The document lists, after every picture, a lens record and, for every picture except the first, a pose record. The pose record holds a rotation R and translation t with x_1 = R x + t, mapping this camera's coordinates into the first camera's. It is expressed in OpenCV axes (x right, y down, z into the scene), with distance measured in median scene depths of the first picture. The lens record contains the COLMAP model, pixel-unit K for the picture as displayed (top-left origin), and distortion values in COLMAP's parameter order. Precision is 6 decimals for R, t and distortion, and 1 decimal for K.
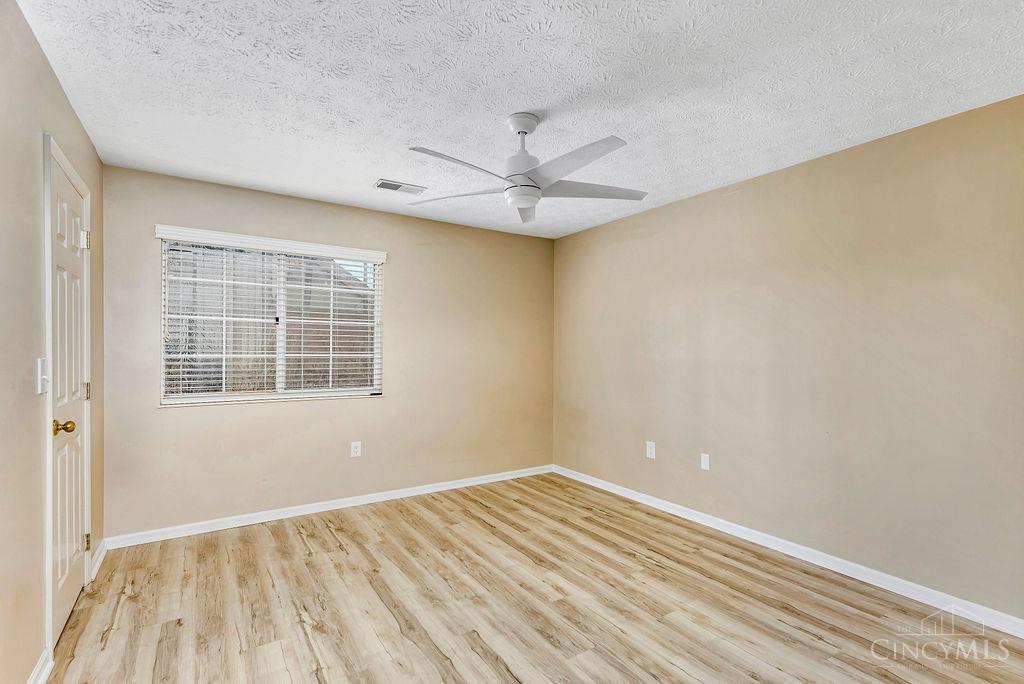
lens RADIAL K [[477.3, 0, 528.1], [0, 477.3, 352.4], [0, 0, 1]] dist [0.002917, -0.000447]
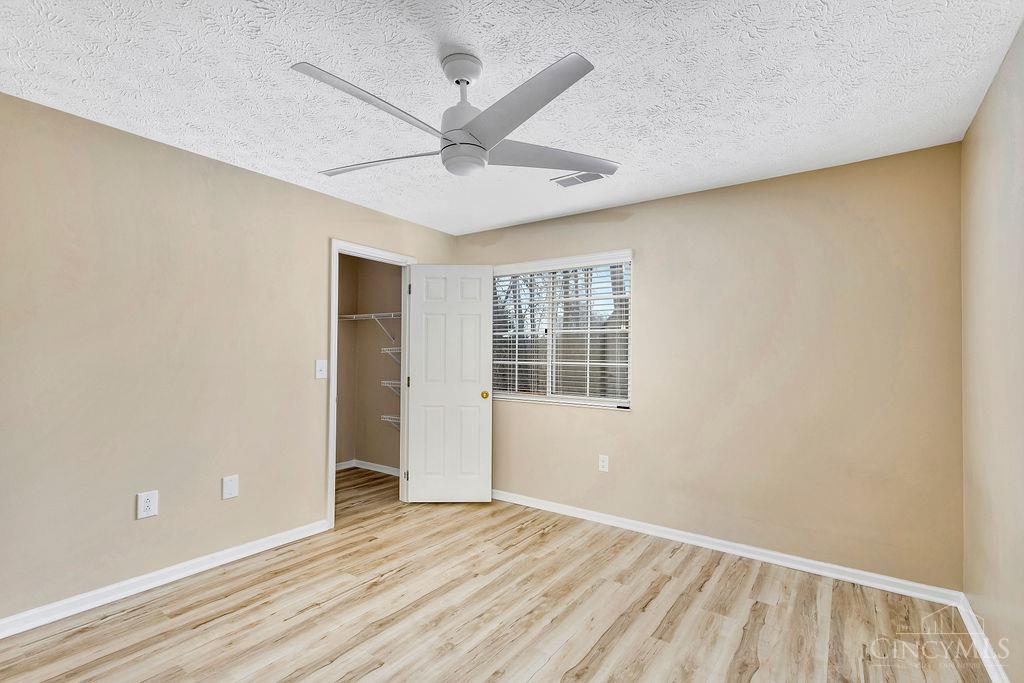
lens RADIAL K [[477.3, 0, 527.5], [0, 477.3, 348.7], [0, 0, 1]] dist [0.002917, -0.000447]
pose [[0.350682, -0.014986, -0.936375, 0.533460], [-0.015978, 0.999631, -0.021982, -0.001429], [0.936358, 0.022670, 0.350313, 0.584505]]
